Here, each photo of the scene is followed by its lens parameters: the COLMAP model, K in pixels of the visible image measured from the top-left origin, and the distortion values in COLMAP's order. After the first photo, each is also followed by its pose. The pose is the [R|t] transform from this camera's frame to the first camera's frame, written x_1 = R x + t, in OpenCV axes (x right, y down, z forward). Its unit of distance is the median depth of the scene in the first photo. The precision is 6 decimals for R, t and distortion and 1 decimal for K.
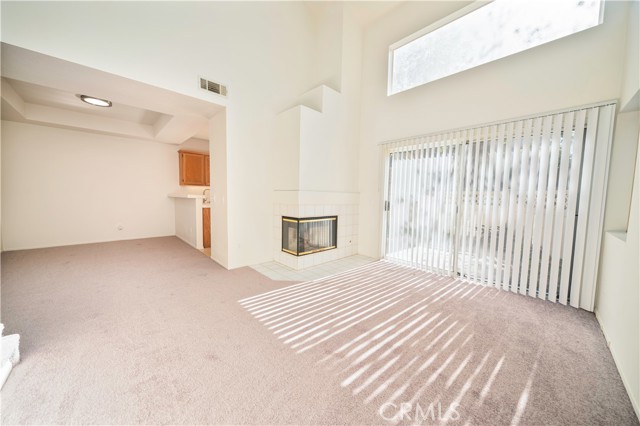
lens RADIAL K [[219.8, 0, 321.7], [0, 219.8, 211.3], [0, 0, 1]] dist [-0.000798, 0.000020]
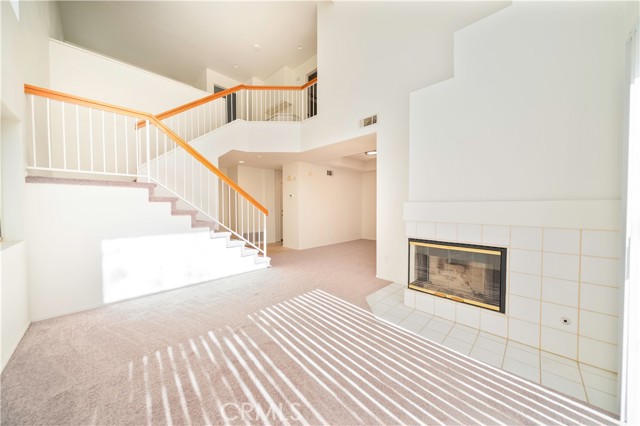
lens RADIAL K [[219.8, 0, 319.4], [0, 219.8, 211.9], [0, 0, 1]] dist [-0.000798, 0.000020]
pose [[0.026649, -0.002719, -0.999641, 0.865783], [-0.072783, 0.997337, -0.004653, -0.044757], [0.996992, 0.072881, 0.026380, 0.875749]]
